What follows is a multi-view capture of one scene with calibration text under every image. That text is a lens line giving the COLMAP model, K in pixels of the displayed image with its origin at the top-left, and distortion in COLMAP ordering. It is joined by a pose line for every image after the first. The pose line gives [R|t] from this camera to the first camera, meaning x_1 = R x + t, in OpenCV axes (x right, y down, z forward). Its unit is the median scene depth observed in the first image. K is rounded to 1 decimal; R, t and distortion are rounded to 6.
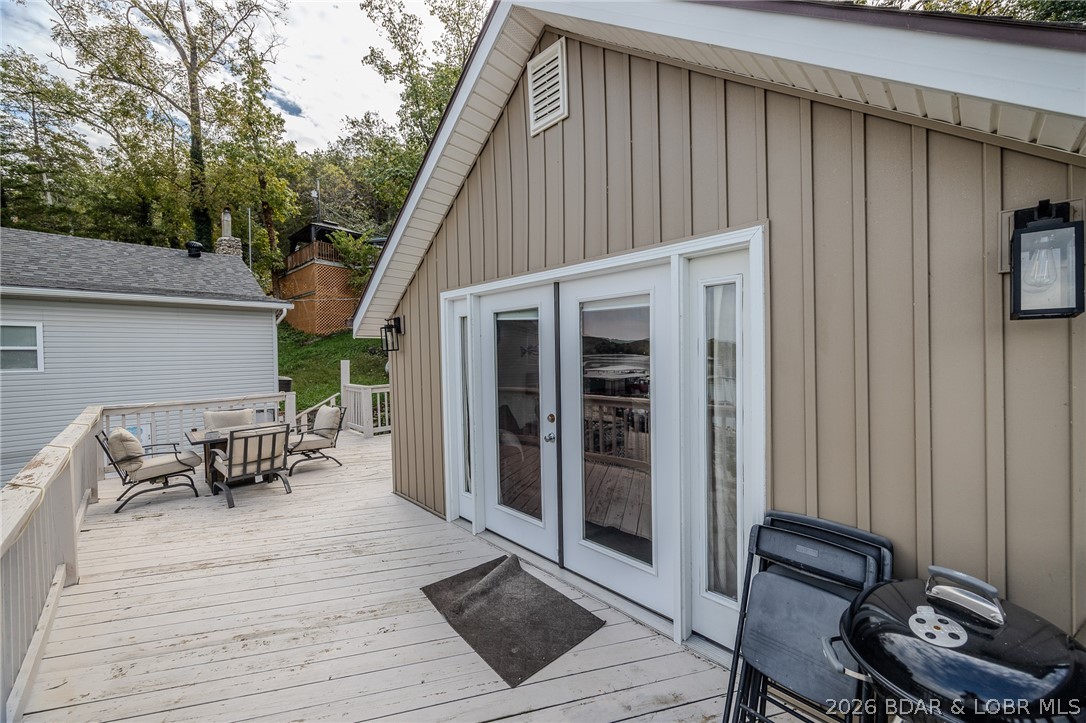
lens RADIAL K [[414.1, 0, 547.1], [0, 414.1, 361.6], [0, 0, 1]] dist [-0.001145, -0.000294]
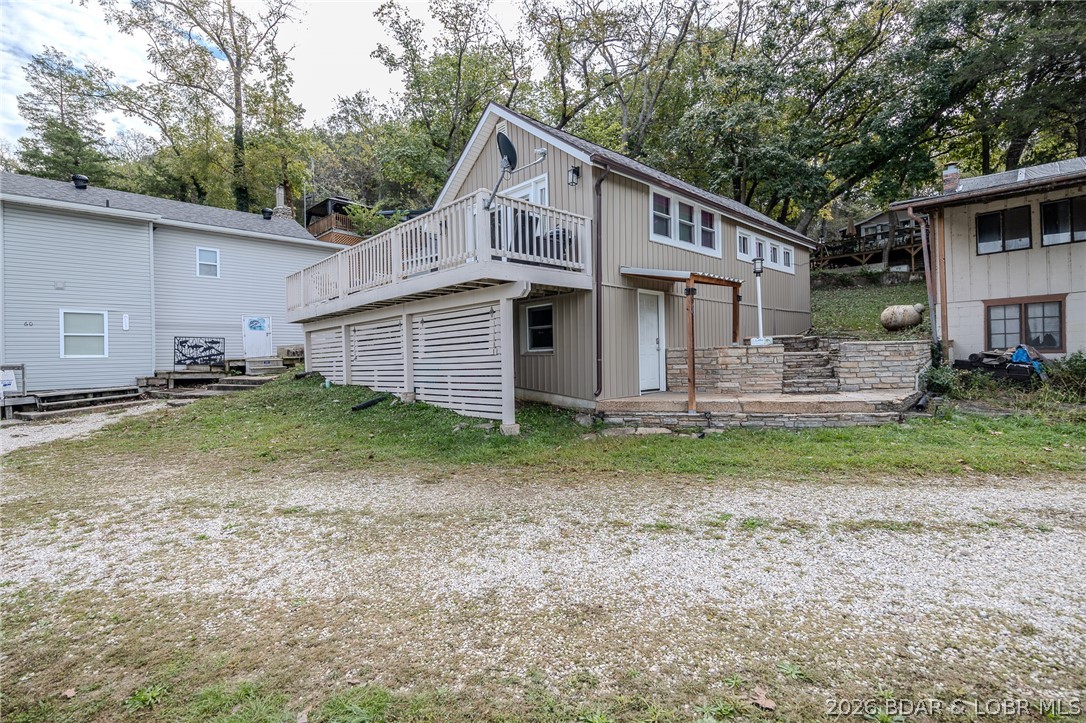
lens RADIAL K [[512.8, 0, 547.2], [0, 512.8, 358.1], [0, 0, 1]] dist [0.000185, -0.006480]
pose [[0.999775, -0.012609, -0.017032, 0.058353], [0.012037, 0.999374, -0.033264, 0.182363], [0.017441, 0.033052, 0.999301, -0.439207]]
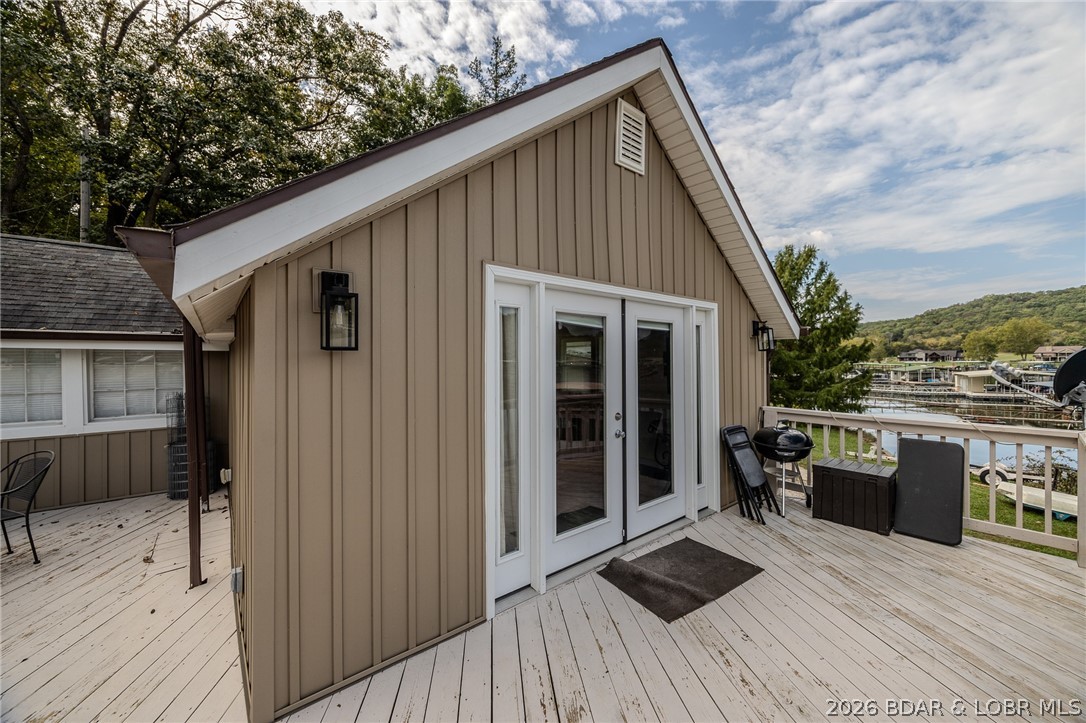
lens RADIAL K [[414.1, 0, 547.1], [0, 414.1, 361.6], [0, 0, 1]] dist [-0.001145, -0.000294]
pose [[0.076504, 0.011407, 0.997004, -0.174528], [0.027724, 0.999524, -0.013563, -0.000650], [-0.996684, 0.028679, 0.076152, 0.169458]]
